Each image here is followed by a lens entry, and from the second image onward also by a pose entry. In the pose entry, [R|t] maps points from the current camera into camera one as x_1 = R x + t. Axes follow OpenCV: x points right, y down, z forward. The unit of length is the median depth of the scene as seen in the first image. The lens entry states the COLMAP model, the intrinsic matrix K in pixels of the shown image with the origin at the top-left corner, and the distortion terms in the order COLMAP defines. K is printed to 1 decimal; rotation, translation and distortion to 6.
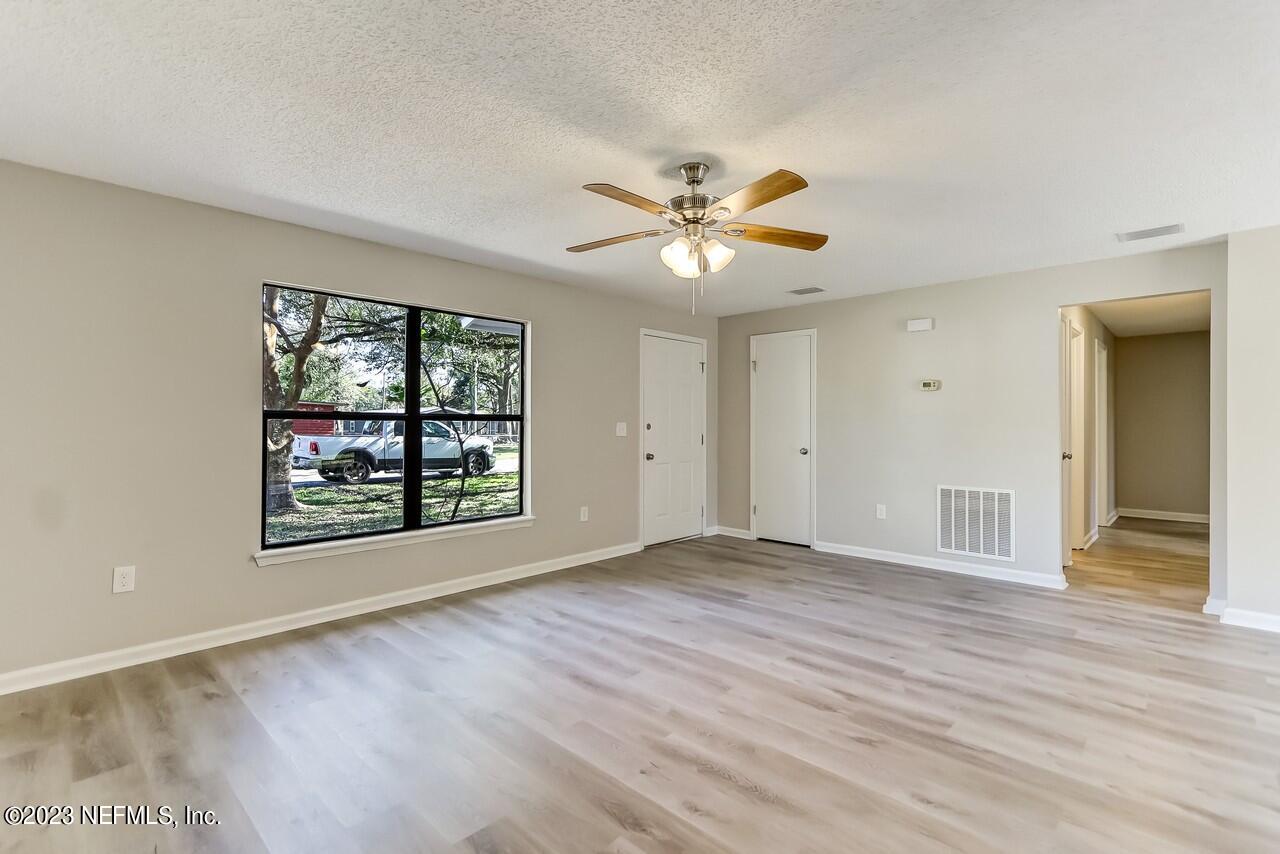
lens RADIAL K [[590.2, 0, 636.9], [0, 590.2, 424.2], [0, 0, 1]] dist [0.001374, 0.000348]
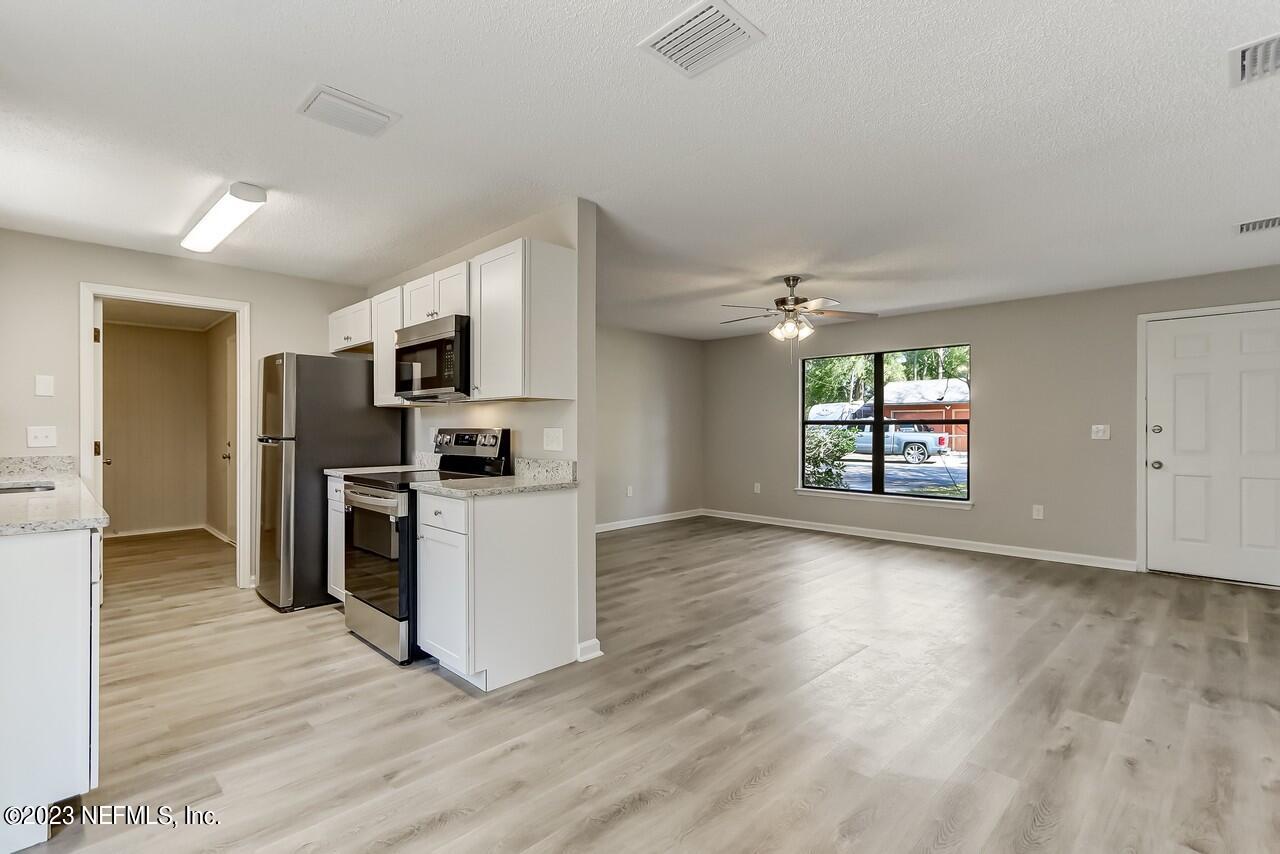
lens RADIAL K [[595.2, 0, 636.9], [0, 595.2, 428.2], [0, 0, 1]] dist [0.004377, 0.000962]
pose [[-0.023377, -0.001705, -0.999725, 1.257181], [0.001530, 0.999997, -0.001741, 0.004551], [0.999726, -0.001570, -0.023374, 0.396940]]
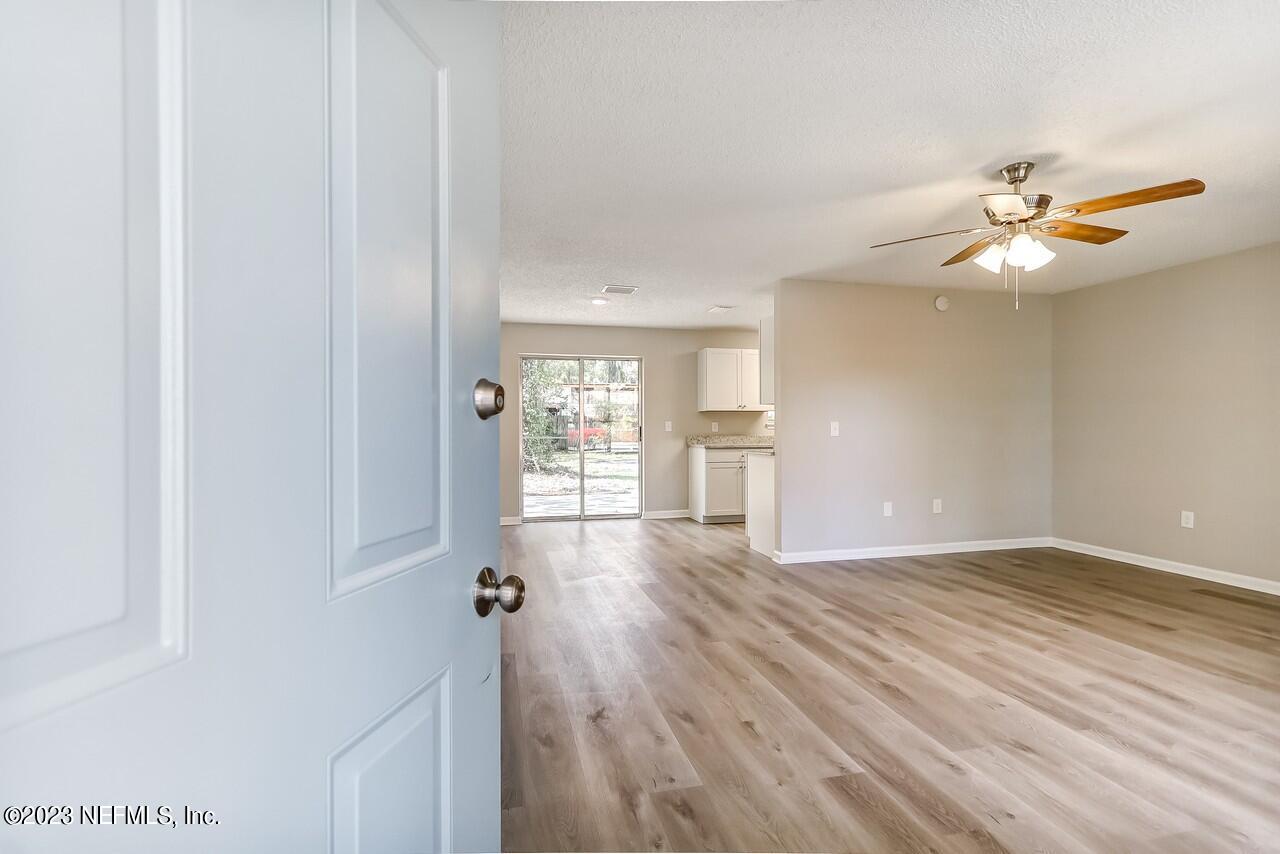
lens RADIAL K [[584.5, 0, 634.7], [0, 584.5, 430.0], [0, 0, 1]] dist [0.003203, 0.000706]
pose [[-0.842157, -0.001467, 0.539231, 0.072146], [0.001744, 0.999984, 0.005445, 0.015330], [-0.539230, 0.005526, -0.842140, 1.523797]]
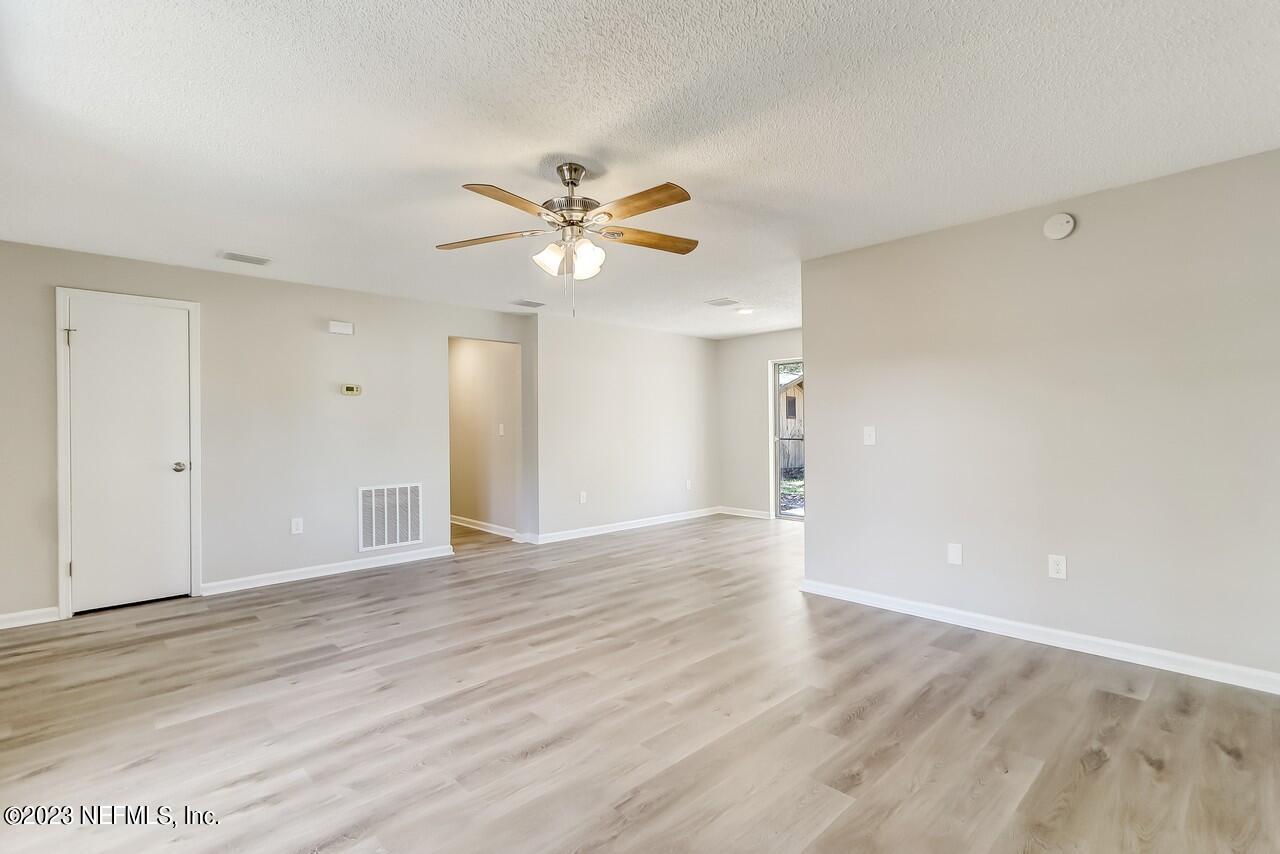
lens RADIAL K [[595.2, 0, 636.9], [0, 595.2, 428.2], [0, 0, 1]] dist [0.004377, 0.000962]
pose [[0.047586, -0.005761, 0.998851, -0.613304], [0.010612, 0.999930, 0.005261, -0.000315], [-0.998811, 0.010349, 0.047644, 0.572159]]
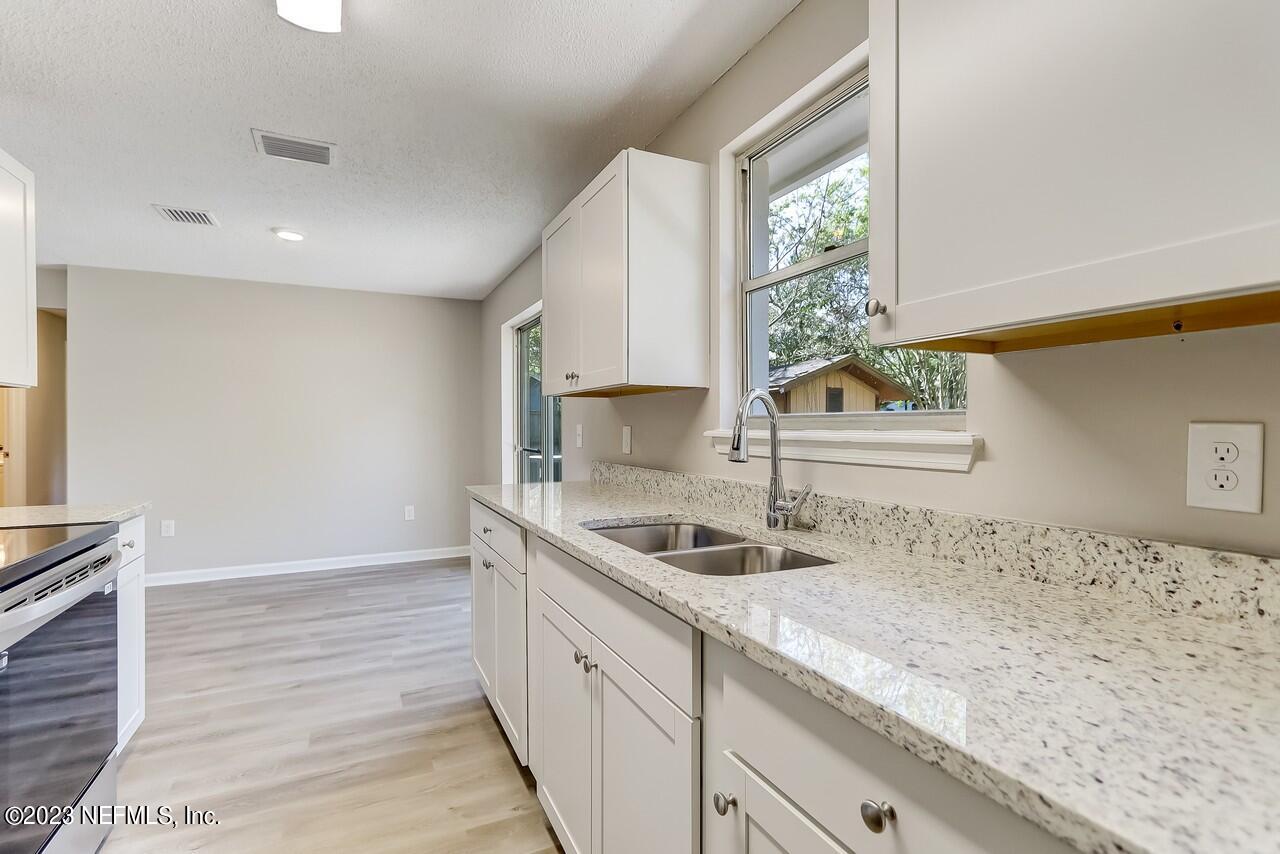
lens RADIAL K [[584.5, 0, 634.7], [0, 584.5, 430.0], [0, 0, 1]] dist [0.003203, 0.000706]
pose [[0.351789, -0.008641, 0.936040, 0.268520], [-0.000483, 0.999956, 0.009413, -0.000666], [-0.936079, -0.003763, 0.351769, -0.418669]]
